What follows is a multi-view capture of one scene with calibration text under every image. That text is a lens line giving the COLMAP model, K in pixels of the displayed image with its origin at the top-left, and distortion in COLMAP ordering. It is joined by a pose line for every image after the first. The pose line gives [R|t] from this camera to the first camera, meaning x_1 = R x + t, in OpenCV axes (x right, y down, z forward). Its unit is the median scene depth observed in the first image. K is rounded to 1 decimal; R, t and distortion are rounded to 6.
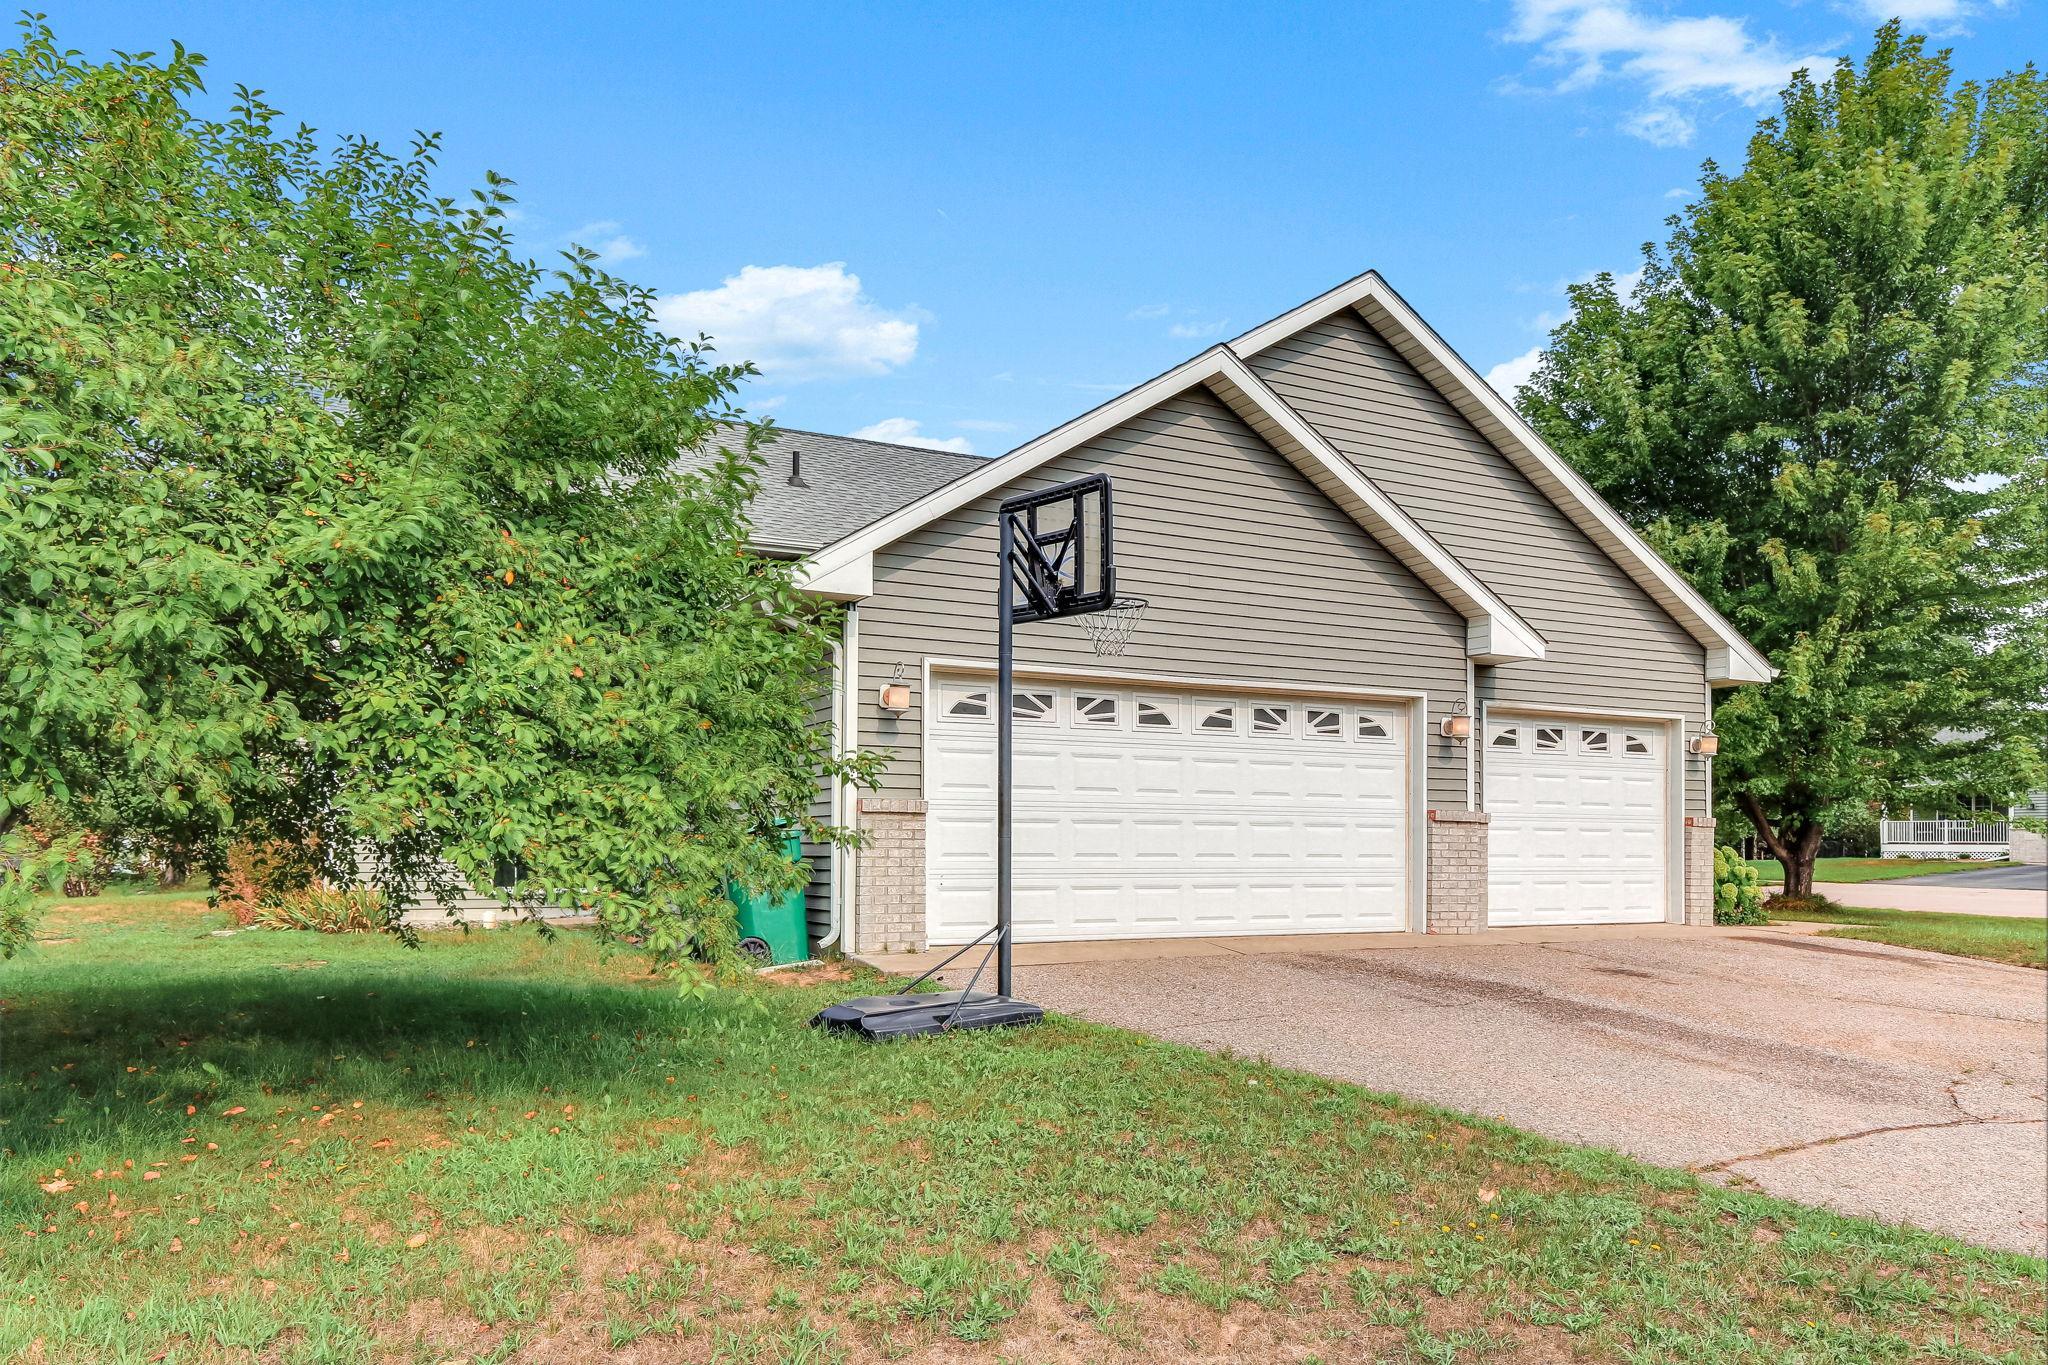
lens RADIAL K [[971.1, 0, 1064.8], [0, 971.1, 666.6], [0, 0, 1]] dist [-0.004935, -0.001010]
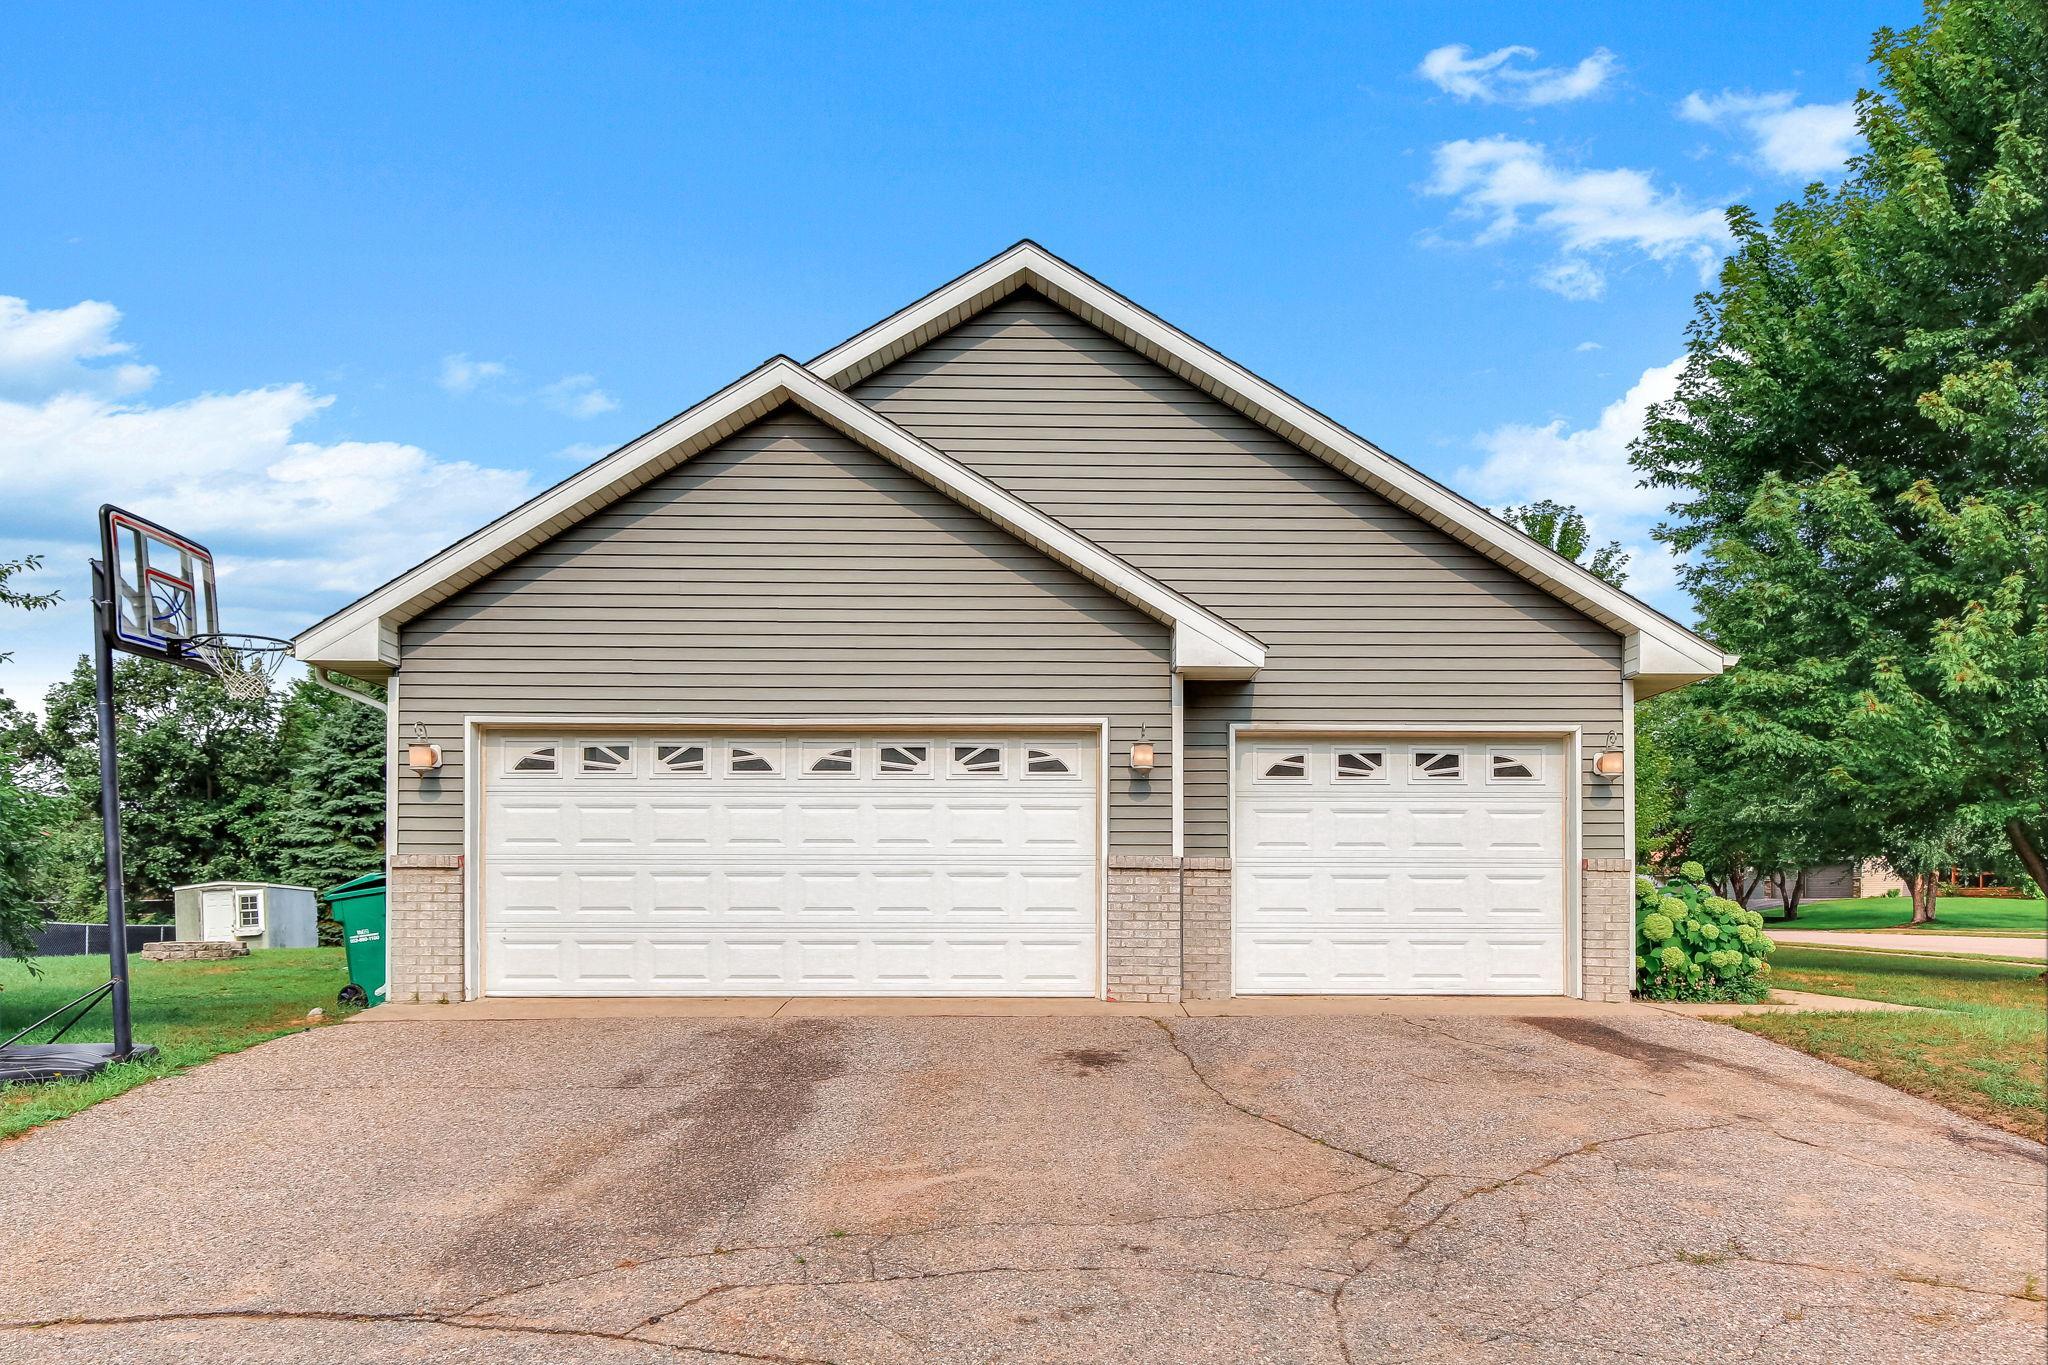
lens RADIAL K [[906.7, 0, 1023.9], [0, 906.7, 744.0], [0, 0, 1]] dist [0.002323, 0.000398]
pose [[0.943210, -0.061506, -0.326455, 0.563092], [0.064202, 0.997934, -0.002521, 0.046889], [0.325935, -0.018581, 0.945209, 0.222872]]
